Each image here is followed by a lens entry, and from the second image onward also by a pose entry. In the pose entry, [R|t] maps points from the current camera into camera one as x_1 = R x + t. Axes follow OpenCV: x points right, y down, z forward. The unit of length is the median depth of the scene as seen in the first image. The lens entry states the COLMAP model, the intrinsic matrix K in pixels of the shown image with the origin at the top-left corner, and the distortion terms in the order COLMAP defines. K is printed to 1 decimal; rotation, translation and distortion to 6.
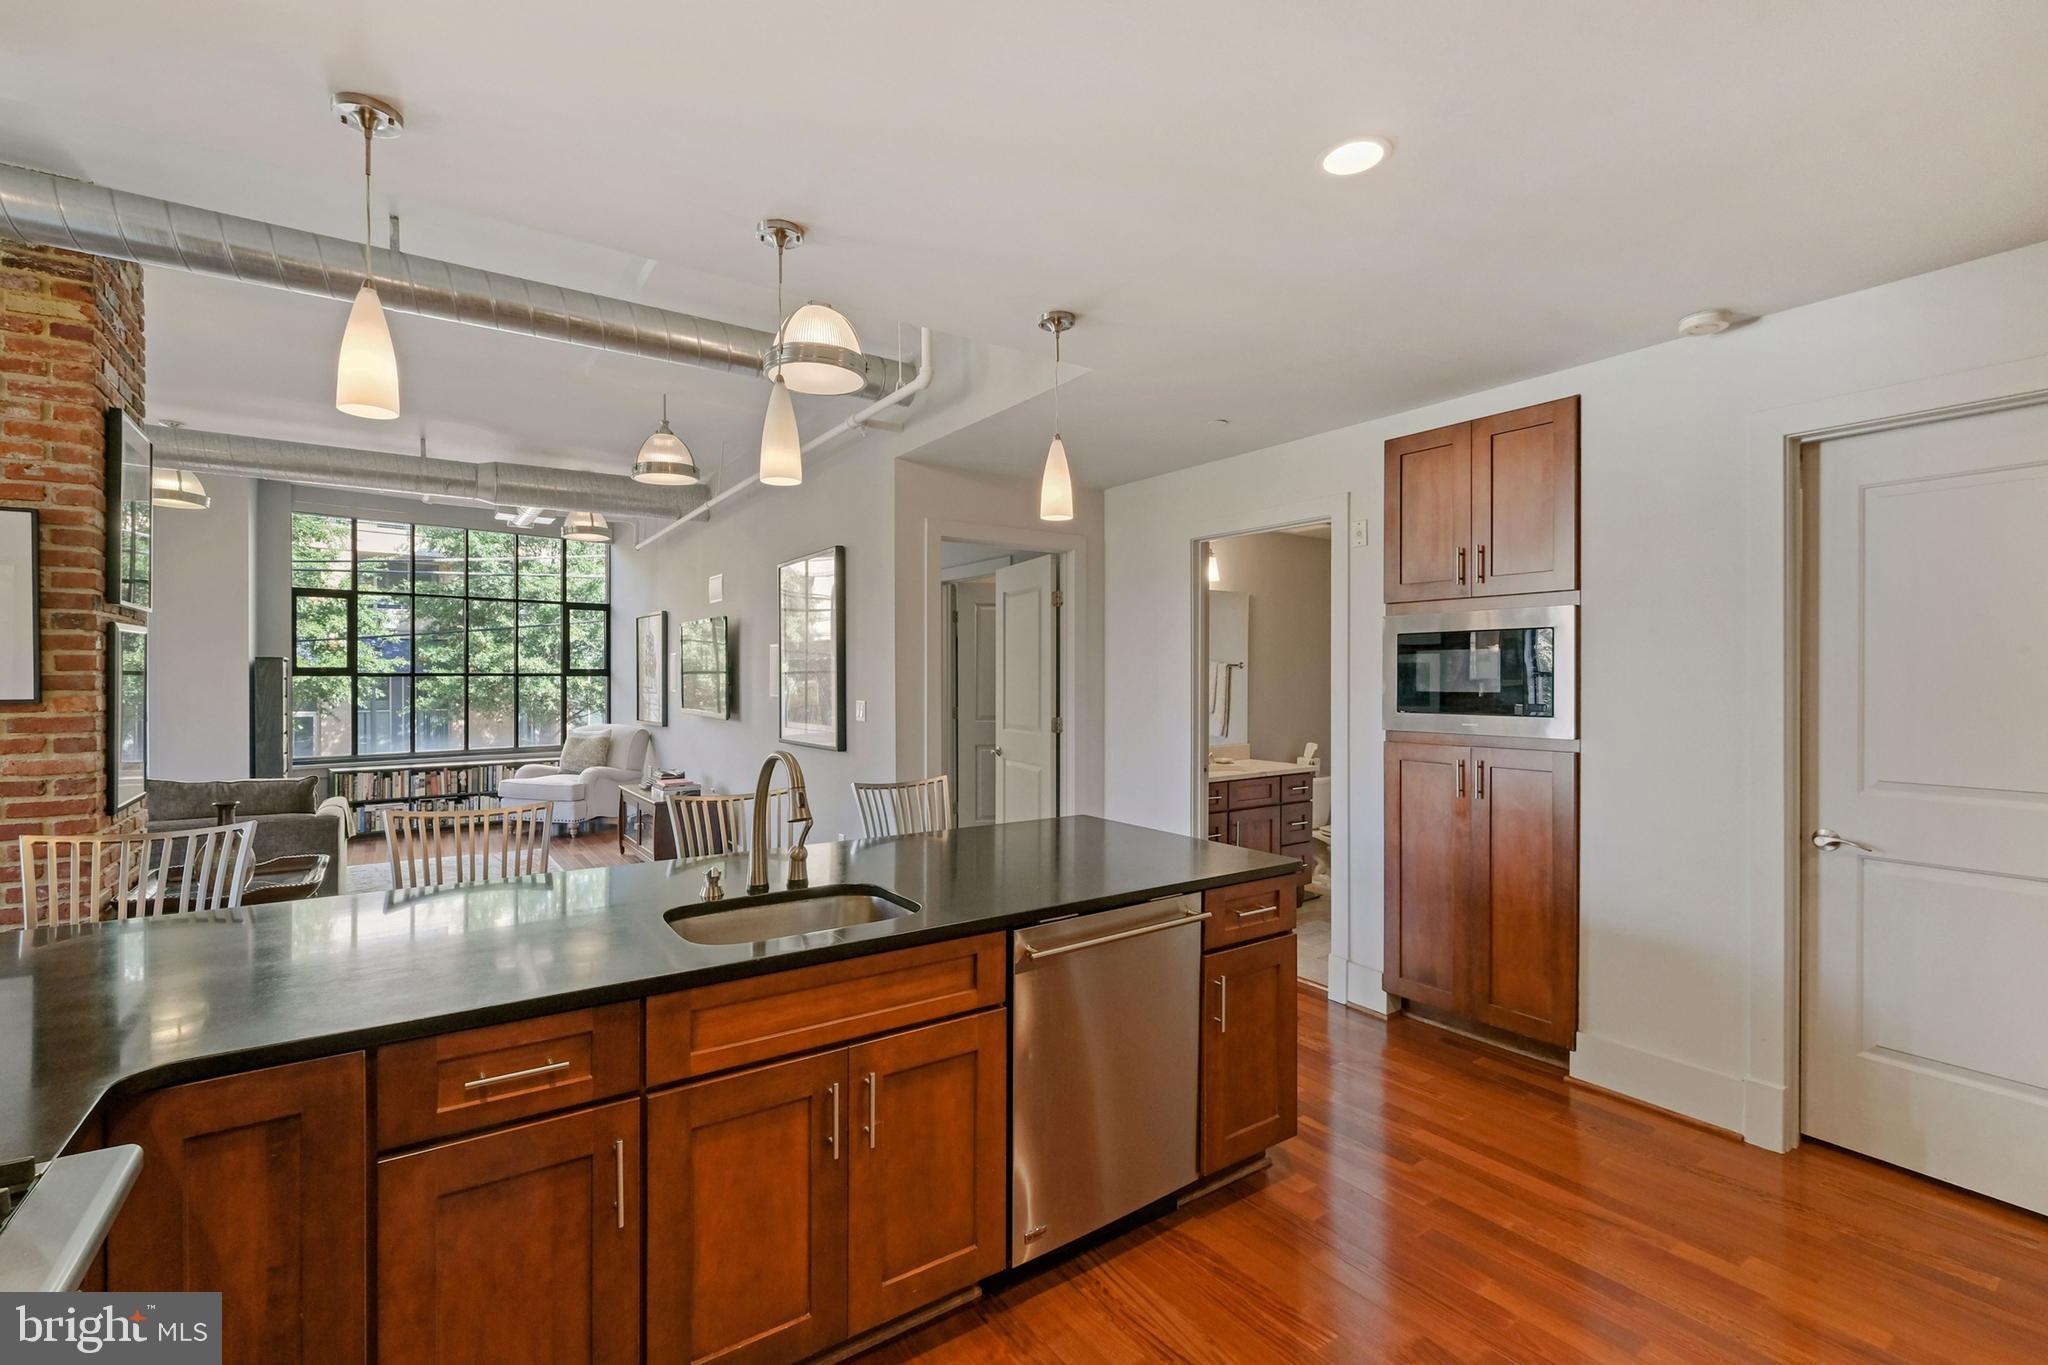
lens RADIAL K [[897.6, 0, 1025.4], [0, 897.6, 673.3], [0, 0, 1]] dist [-0.002218, -0.000191]
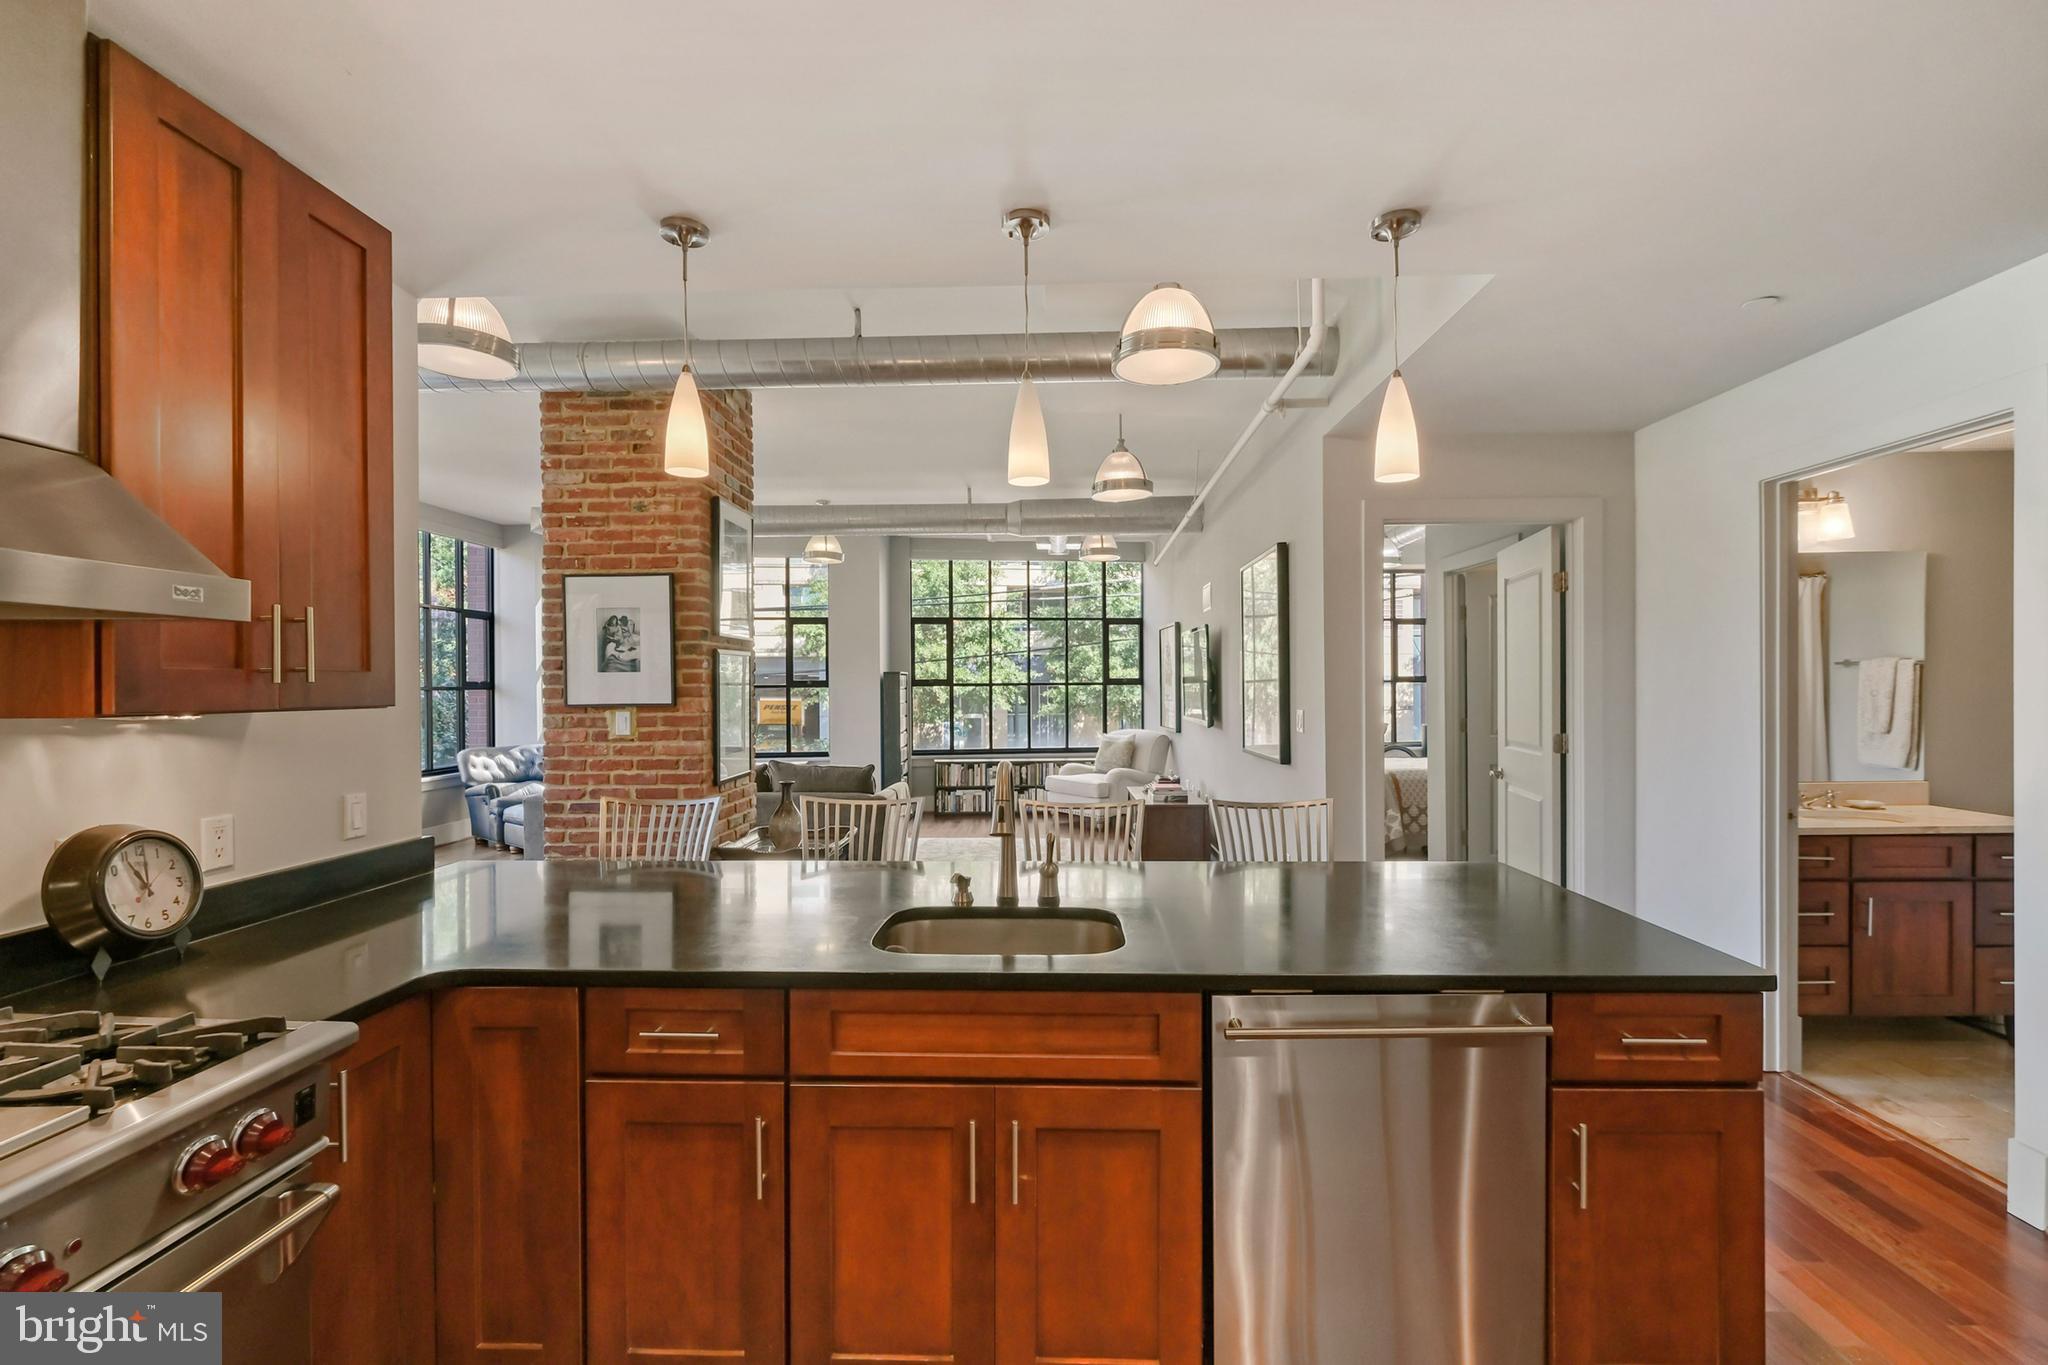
lens RADIAL K [[897.4, 0, 1029.8], [0, 897.4, 686.2], [0, 0, 1]] dist [-0.001671, -0.000281]
pose [[0.803316, -0.005505, -0.595528, 0.184365], [0.008896, 0.999957, 0.002757, 0.001833], [0.595487, -0.007513, 0.803330, 0.137259]]
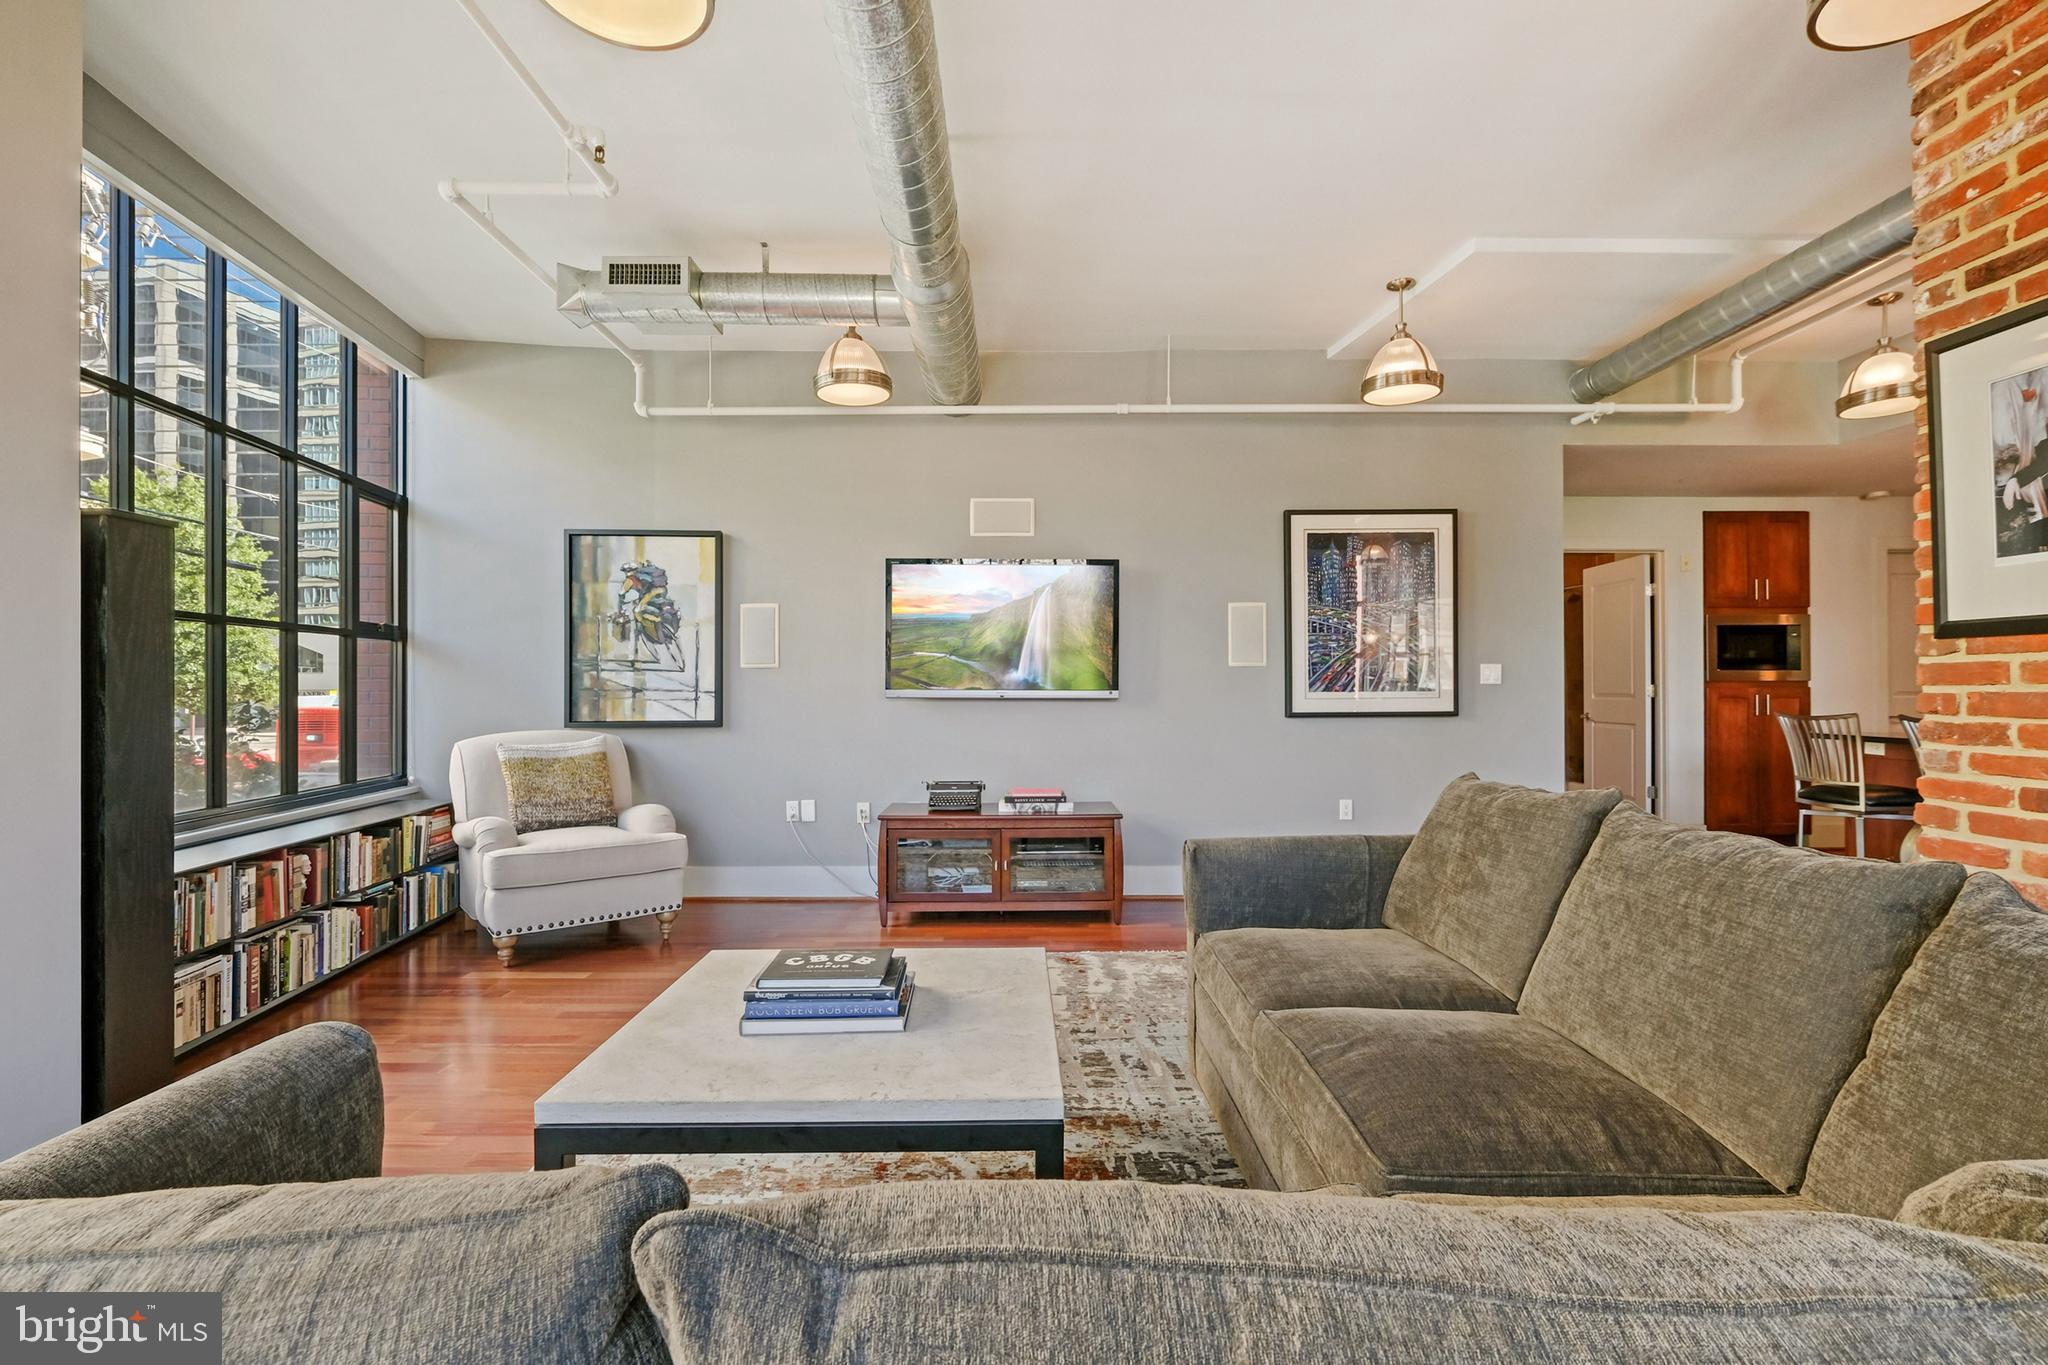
lens RADIAL K [[897.4, 0, 1029.8], [0, 897.4, 686.2], [0, 0, 1]] dist [-0.001671, -0.000281]
pose [[0.562498, -0.000402, 0.826798, -1.788068], [-0.000395, 1.000000, 0.000755, 0.073903], [-0.826798, -0.000751, 0.562498, 1.140251]]
